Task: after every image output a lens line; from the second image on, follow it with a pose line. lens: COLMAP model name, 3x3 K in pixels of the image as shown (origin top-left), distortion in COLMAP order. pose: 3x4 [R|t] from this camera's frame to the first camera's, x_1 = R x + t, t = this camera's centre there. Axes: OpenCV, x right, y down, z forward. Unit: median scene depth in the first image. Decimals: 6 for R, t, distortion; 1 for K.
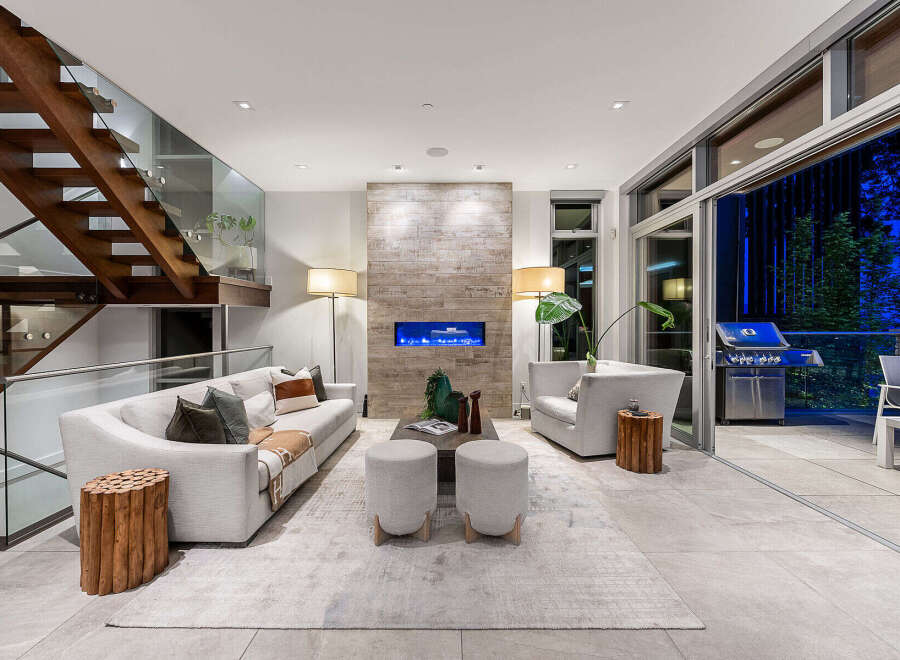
lens RADIAL K [[393.0, 0, 450.0], [0, 393.0, 330.0], [0, 0, 1]] dist [-0.001130, -0.000094]
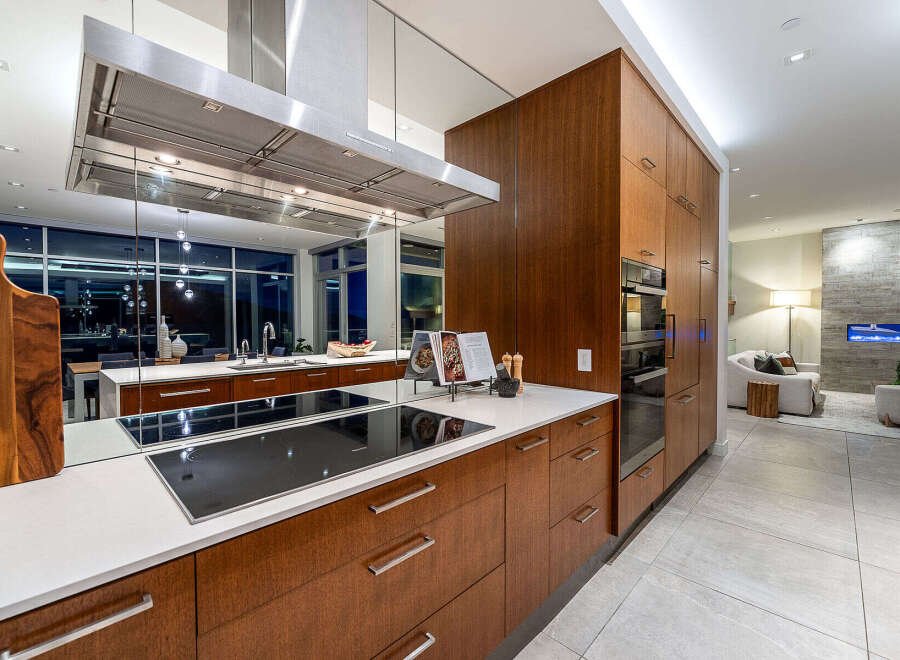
lens RADIAL K [[393.0, 0, 450.0], [0, 393.0, 330.0], [0, 0, 1]] dist [-0.001130, -0.000094]
pose [[0.707111, 0.011931, -0.707002, -0.153628], [0.000240, 0.999854, 0.017113, -0.023591], [0.707103, -0.012271, 0.707005, -1.018396]]
